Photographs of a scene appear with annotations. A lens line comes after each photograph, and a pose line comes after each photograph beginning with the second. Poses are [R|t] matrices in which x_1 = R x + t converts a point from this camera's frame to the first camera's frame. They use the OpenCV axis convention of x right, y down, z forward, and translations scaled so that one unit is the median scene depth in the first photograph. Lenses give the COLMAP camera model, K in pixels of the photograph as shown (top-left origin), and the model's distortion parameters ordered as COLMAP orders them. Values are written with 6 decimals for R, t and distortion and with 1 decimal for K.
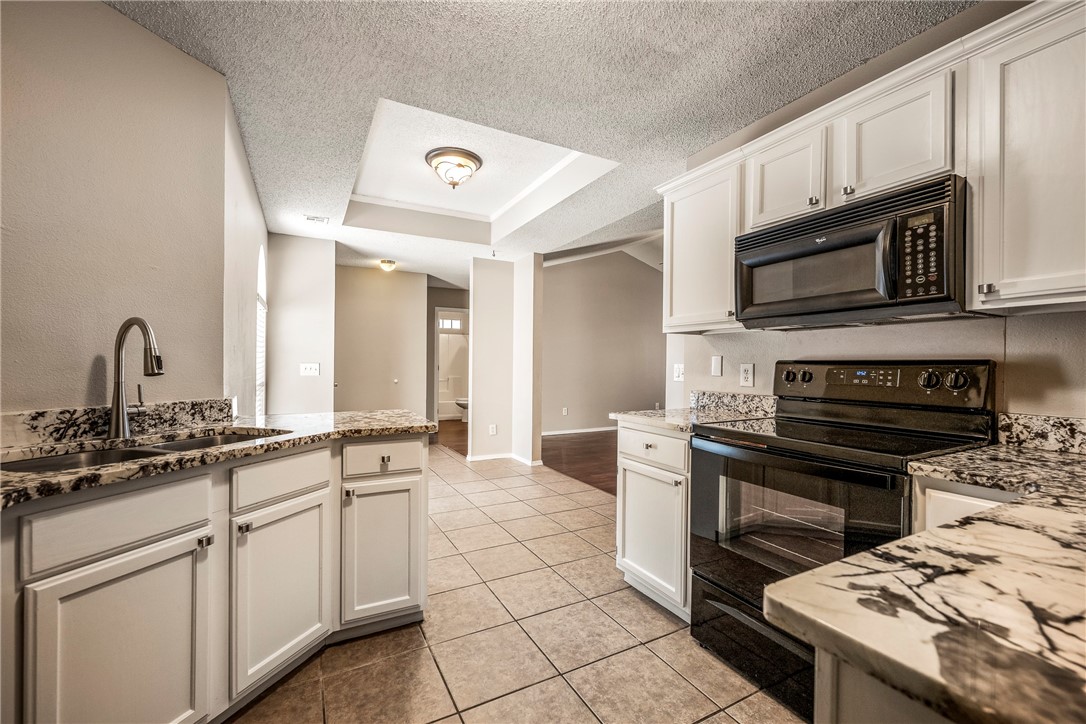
lens RADIAL K [[438.9, 0, 540.6], [0, 438.9, 363.5], [0, 0, 1]] dist [-0.000306, -0.000027]
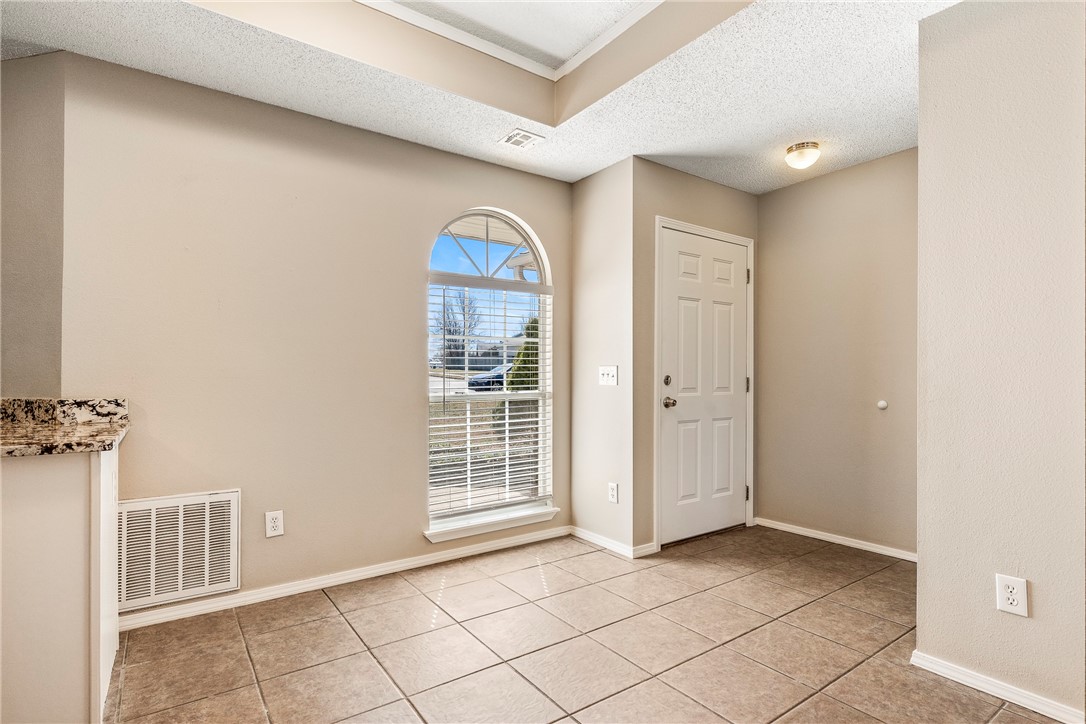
lens RADIAL K [[534.9, 0, 539.3], [0, 534.9, 367.0], [0, 0, 1]] dist [0.000160, -0.000847]
pose [[0.112503, -0.018414, -0.993481, 0.529466], [0.003358, 0.999830, -0.018152, 0.035834], [0.993646, -0.001294, 0.112546, 1.915711]]
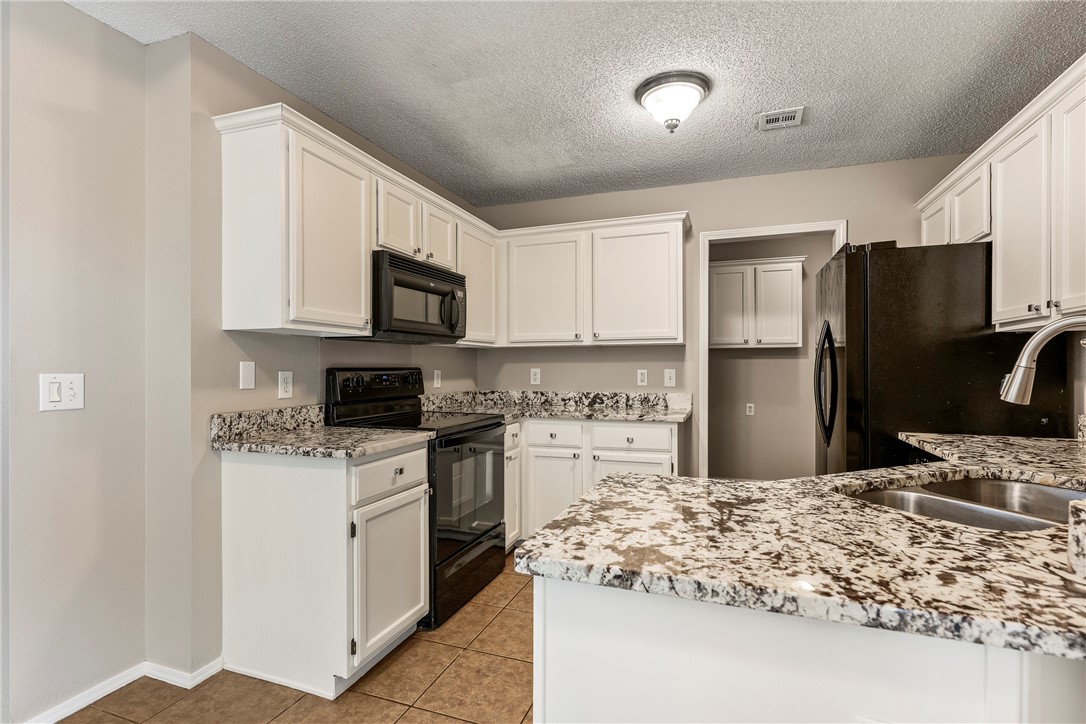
lens RADIAL K [[534.9, 0, 540.6], [0, 534.9, 367.1], [0, 0, 1]] dist [0.000160, -0.000847]
pose [[-0.656501, -0.011170, 0.754242, -0.768292], [-0.006685, 0.999937, 0.008990, -0.024521], [-0.754295, 0.000860, -0.656535, 1.599722]]
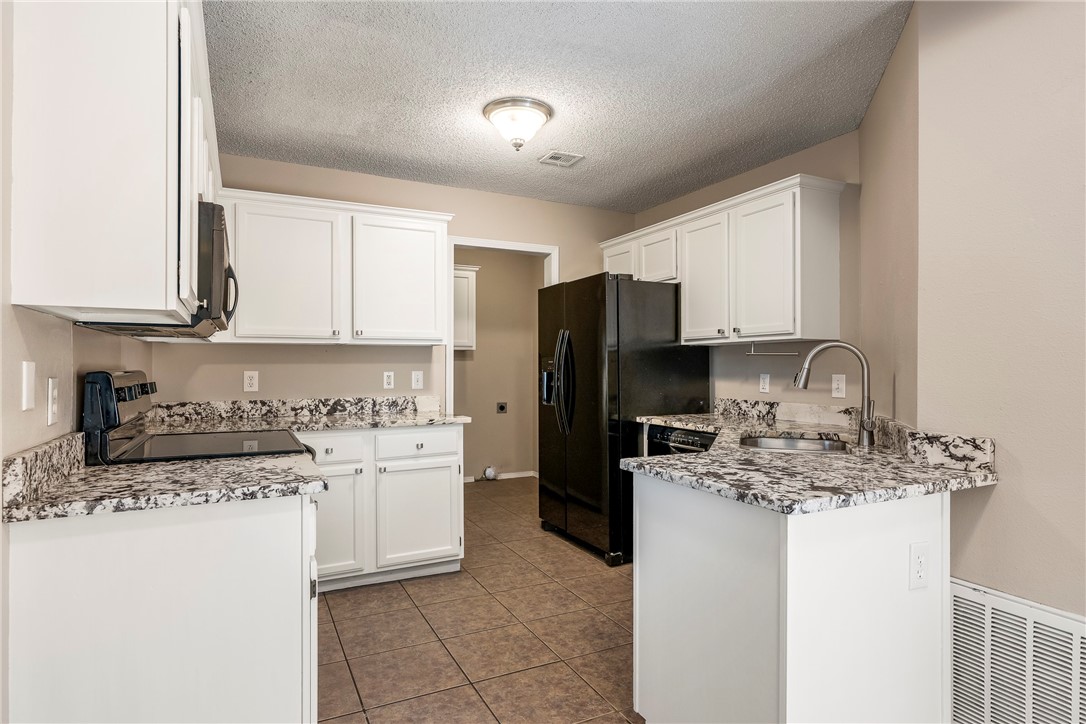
lens RADIAL K [[602.7, 0, 544.5], [0, 602.7, 359.6], [0, 0, 1]] dist [-0.000292, -0.001791]
pose [[-0.999855, -0.009200, 0.014316, -0.115952], [-0.009377, 0.999880, -0.012350, -0.020737], [-0.014200, -0.012482, -0.999821, 2.050991]]
